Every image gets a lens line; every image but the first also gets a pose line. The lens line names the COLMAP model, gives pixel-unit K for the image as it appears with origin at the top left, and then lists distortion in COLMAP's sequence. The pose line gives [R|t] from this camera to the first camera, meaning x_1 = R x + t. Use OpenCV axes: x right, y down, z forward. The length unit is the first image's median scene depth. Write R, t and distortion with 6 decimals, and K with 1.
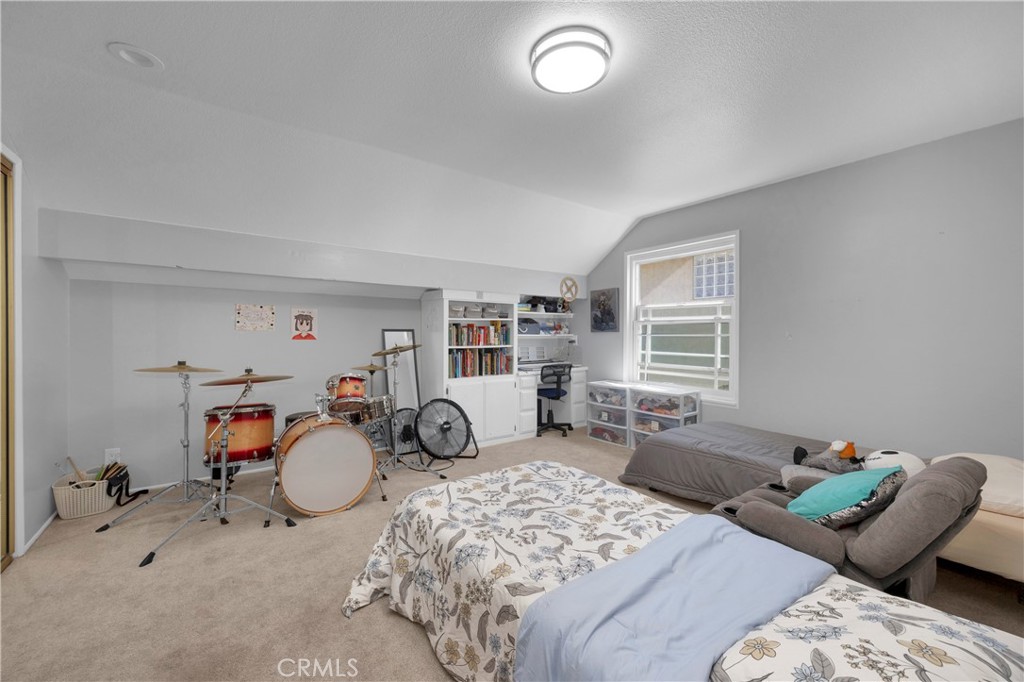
lens RADIAL K [[409.7, 0, 509.0], [0, 409.7, 338.7], [0, 0, 1]] dist [-0.001012, -0.000142]
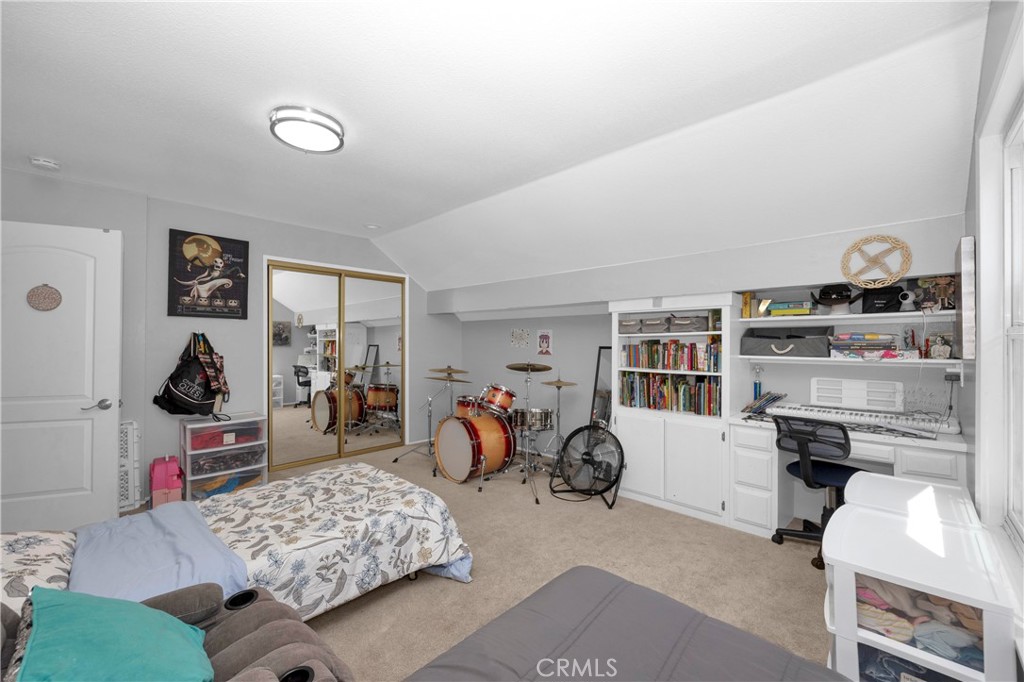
lens RADIAL K [[409.7, 0, 509.0], [0, 409.7, 338.7], [0, 0, 1]] dist [-0.001012, -0.000142]
pose [[0.163644, -0.009067, -0.986478, 0.909810], [-0.013435, 0.999845, -0.011419, -0.040344], [0.986428, 0.015122, 0.163496, 0.893780]]
